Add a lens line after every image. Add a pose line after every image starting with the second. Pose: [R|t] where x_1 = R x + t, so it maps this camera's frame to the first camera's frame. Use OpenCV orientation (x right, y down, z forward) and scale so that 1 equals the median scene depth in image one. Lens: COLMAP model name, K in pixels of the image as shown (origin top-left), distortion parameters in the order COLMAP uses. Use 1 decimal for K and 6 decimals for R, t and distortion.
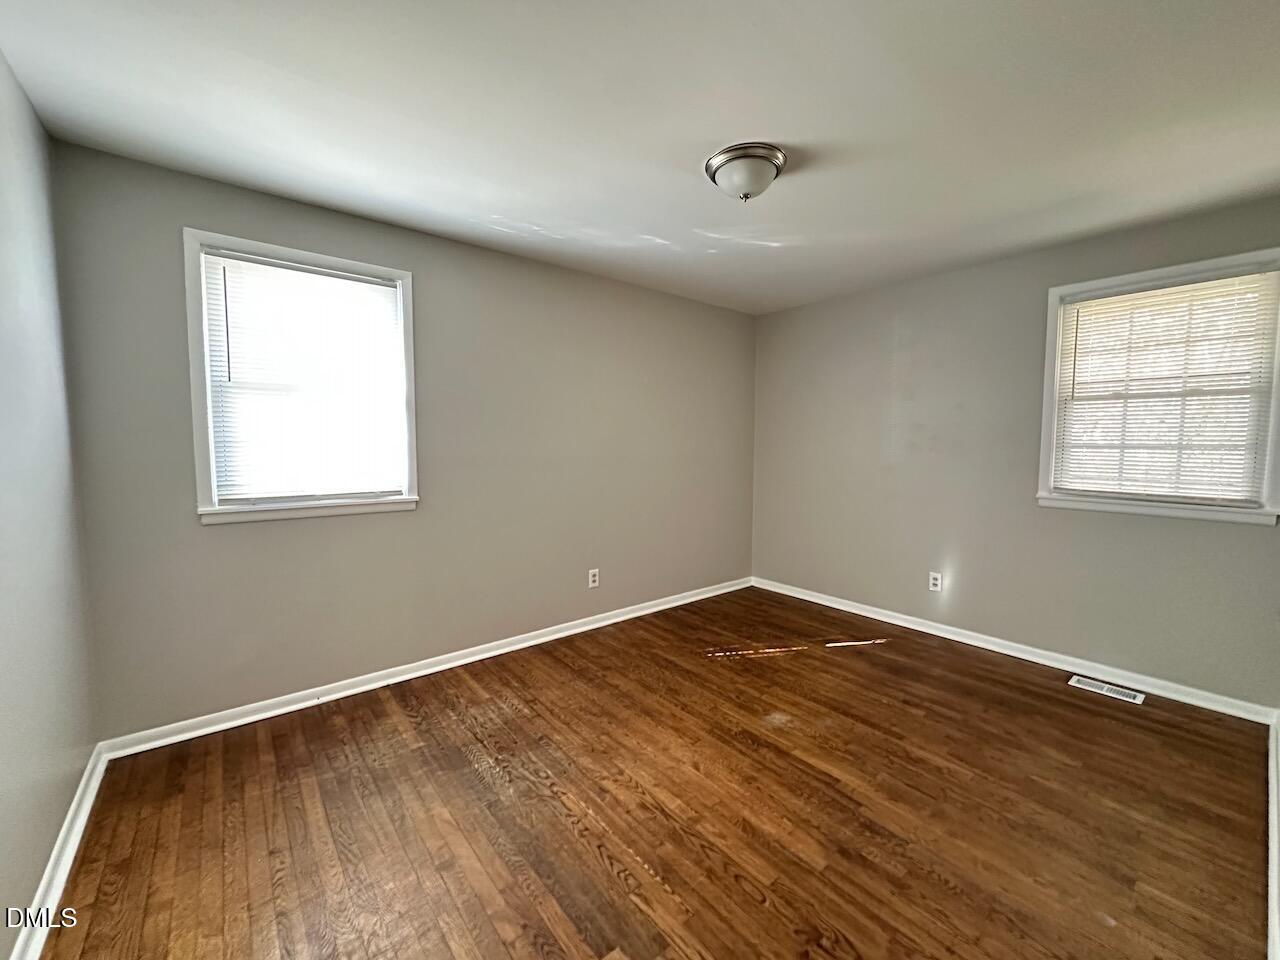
lens RADIAL K [[510.4, 0, 640.0], [0, 510.4, 480.0], [0, 0, 1]] dist [0.000382, -0.000078]
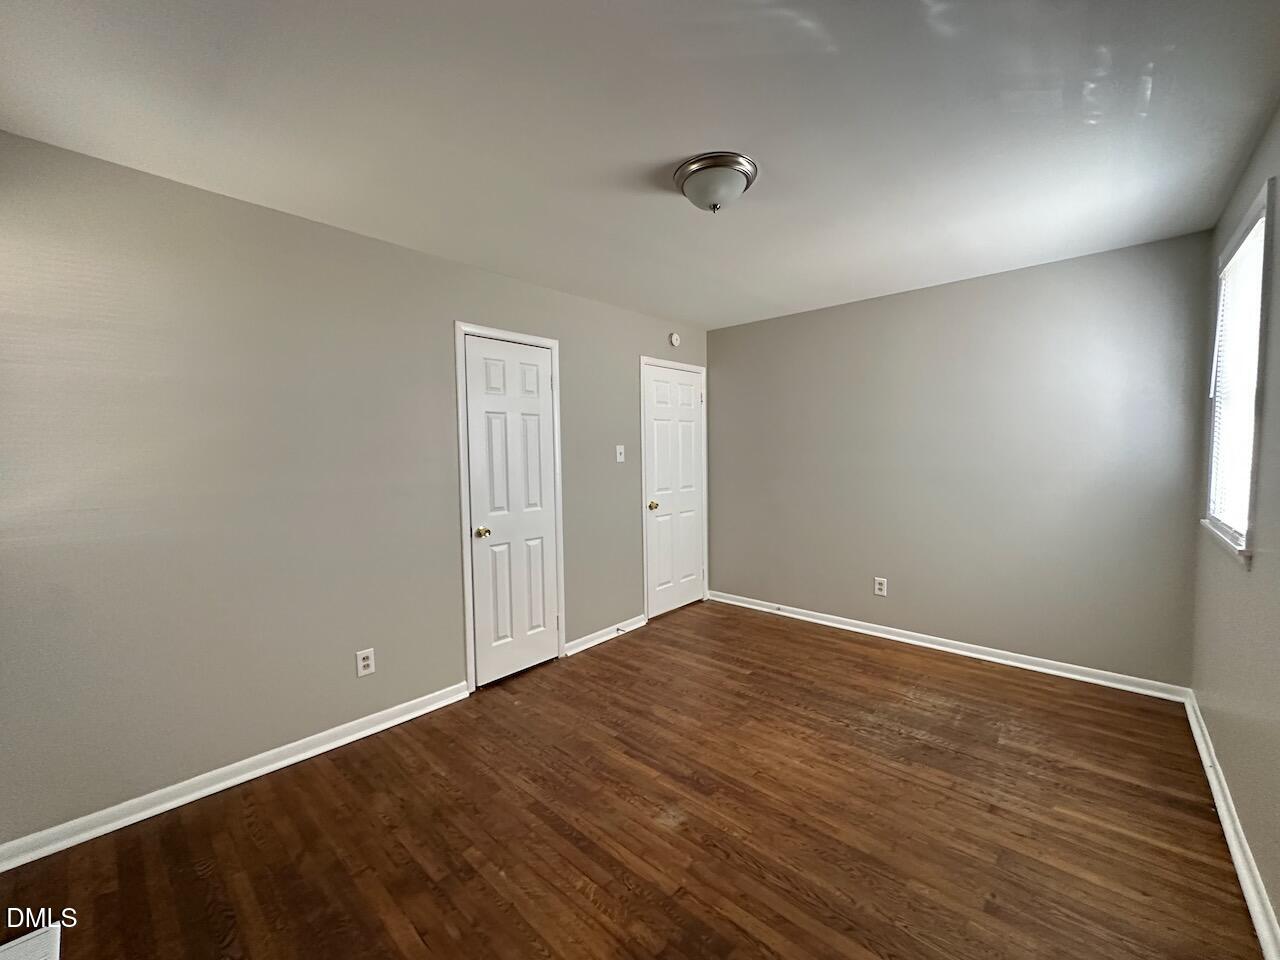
lens RADIAL K [[510.4, 0, 640.0], [0, 510.4, 480.0], [0, 0, 1]] dist [0.000382, -0.000078]
pose [[-0.988927, 0.018247, -0.147274, 0.405421], [-0.000495, 0.992000, 0.126233, -0.139535], [0.148400, 0.124909, -0.981007, 1.631280]]
